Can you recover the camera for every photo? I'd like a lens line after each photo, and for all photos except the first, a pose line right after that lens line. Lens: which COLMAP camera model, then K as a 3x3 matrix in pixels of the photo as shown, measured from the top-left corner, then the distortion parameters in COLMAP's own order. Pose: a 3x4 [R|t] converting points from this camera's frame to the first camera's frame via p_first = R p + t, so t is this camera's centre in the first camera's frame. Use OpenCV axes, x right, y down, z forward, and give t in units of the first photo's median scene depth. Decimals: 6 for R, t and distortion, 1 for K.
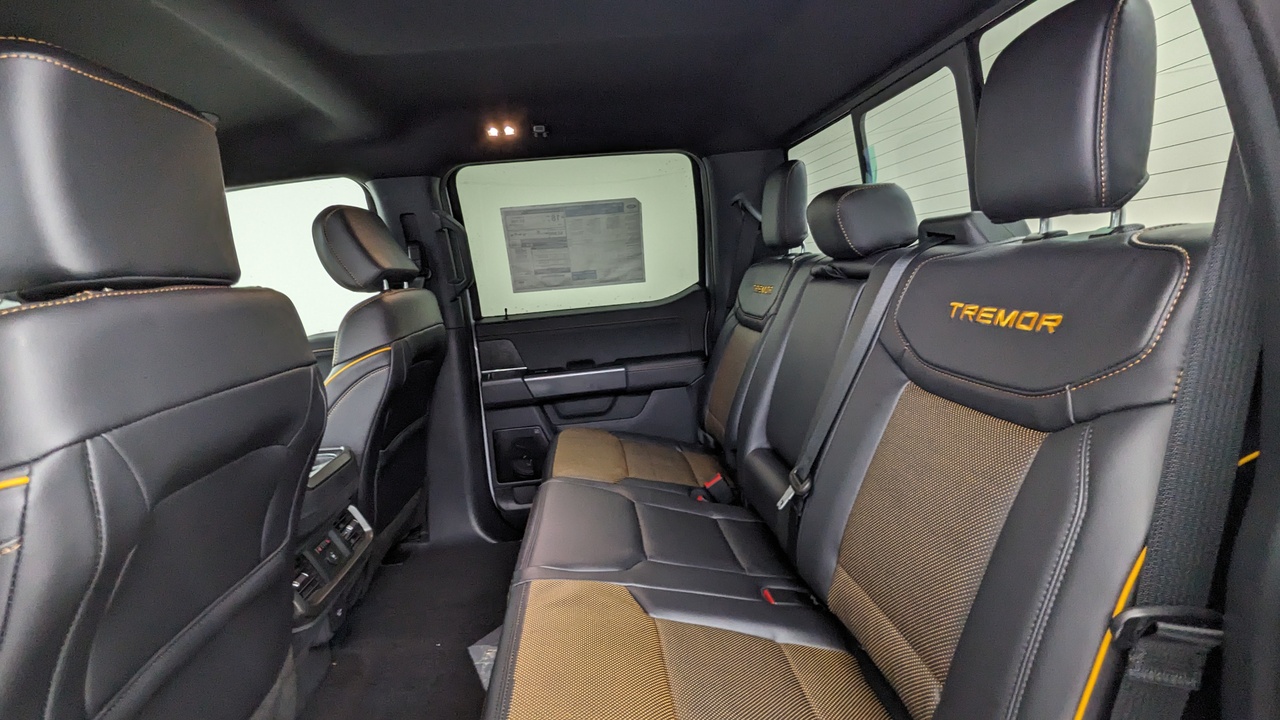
lens RADIAL K [[610.2, 0, 640.0], [0, 610.2, 360.0], [0, 0, 1]] dist [-0.002748, -0.000041]
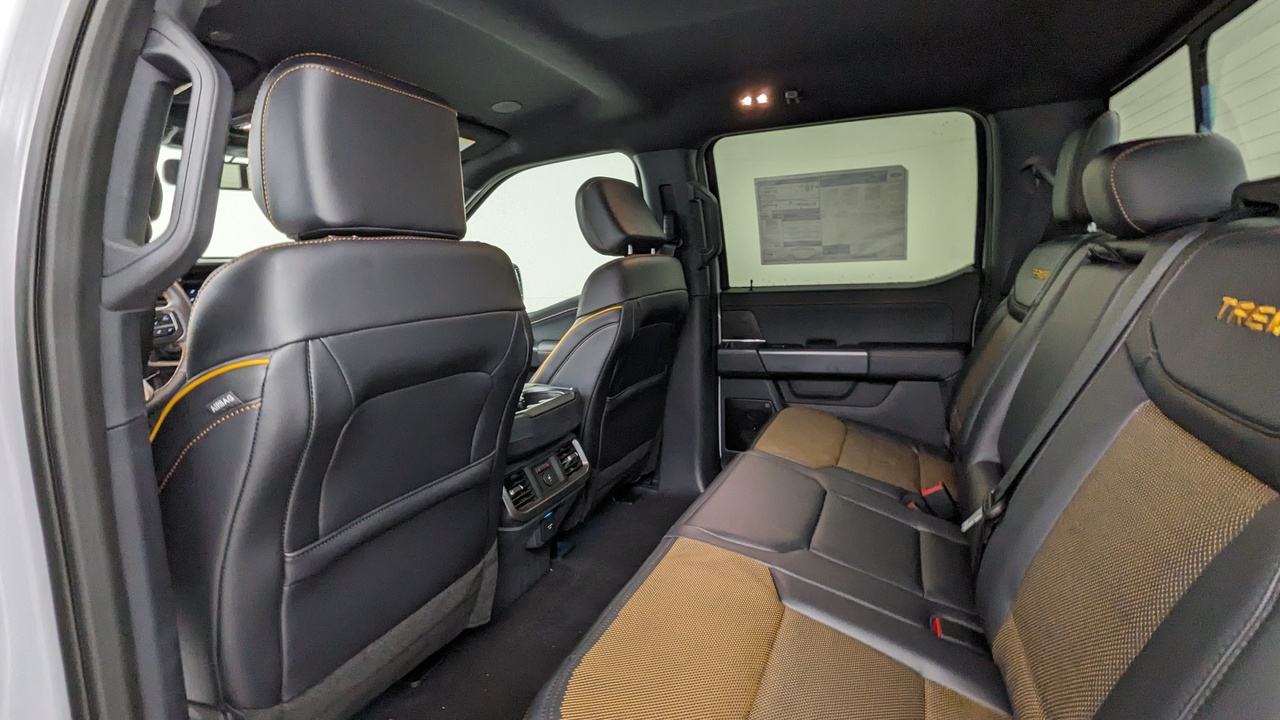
lens RADIAL K [[610.2, 0, 640.0], [0, 610.2, 360.0], [0, 0, 1]] dist [-0.002748, -0.000041]
pose [[0.880922, 0.122420, -0.457153, 0.127617], [-0.104528, 0.992439, 0.064339, 0.001603], [0.461573, -0.008892, 0.887058, 0.030661]]
